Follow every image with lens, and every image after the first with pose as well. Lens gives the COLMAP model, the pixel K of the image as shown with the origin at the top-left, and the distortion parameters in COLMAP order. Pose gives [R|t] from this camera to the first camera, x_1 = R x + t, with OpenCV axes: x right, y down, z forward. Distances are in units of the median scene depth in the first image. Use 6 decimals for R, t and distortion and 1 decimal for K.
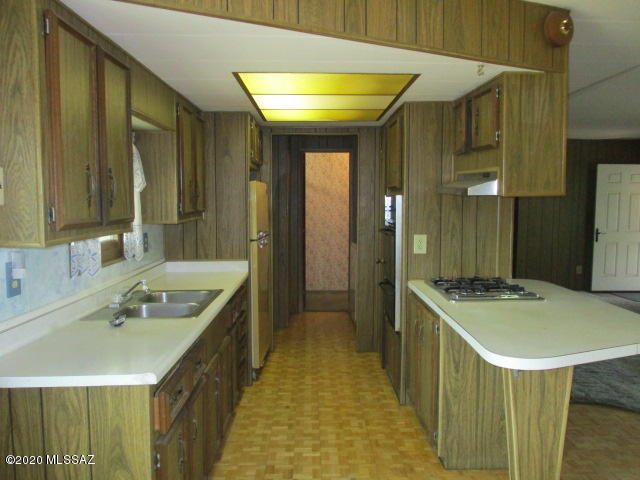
lens RADIAL K [[540.0, 0, 319.6], [0, 540.0, 251.1], [0, 0, 1]] dist [-0.026625, 0.004434]
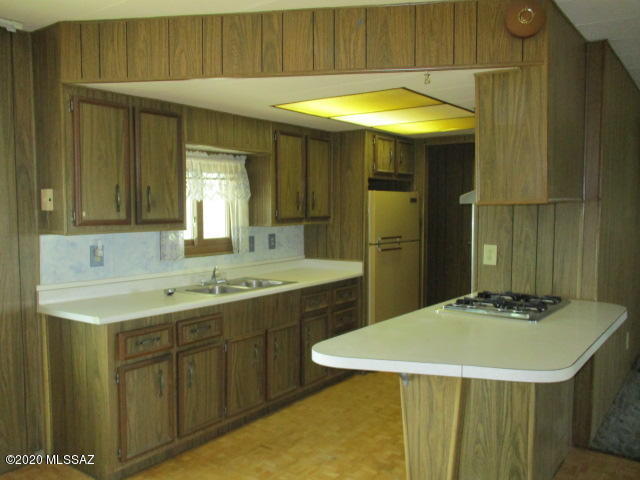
lens RADIAL K [[540.0, 0, 319.6], [0, 540.0, 251.1], [0, 0, 1]] dist [-0.026625, 0.004434]
pose [[0.792697, 0.050849, -0.607492, 0.711423], [-0.059978, 0.998186, 0.005287, -0.008566], [0.606658, 0.032246, 0.794308, 0.084804]]
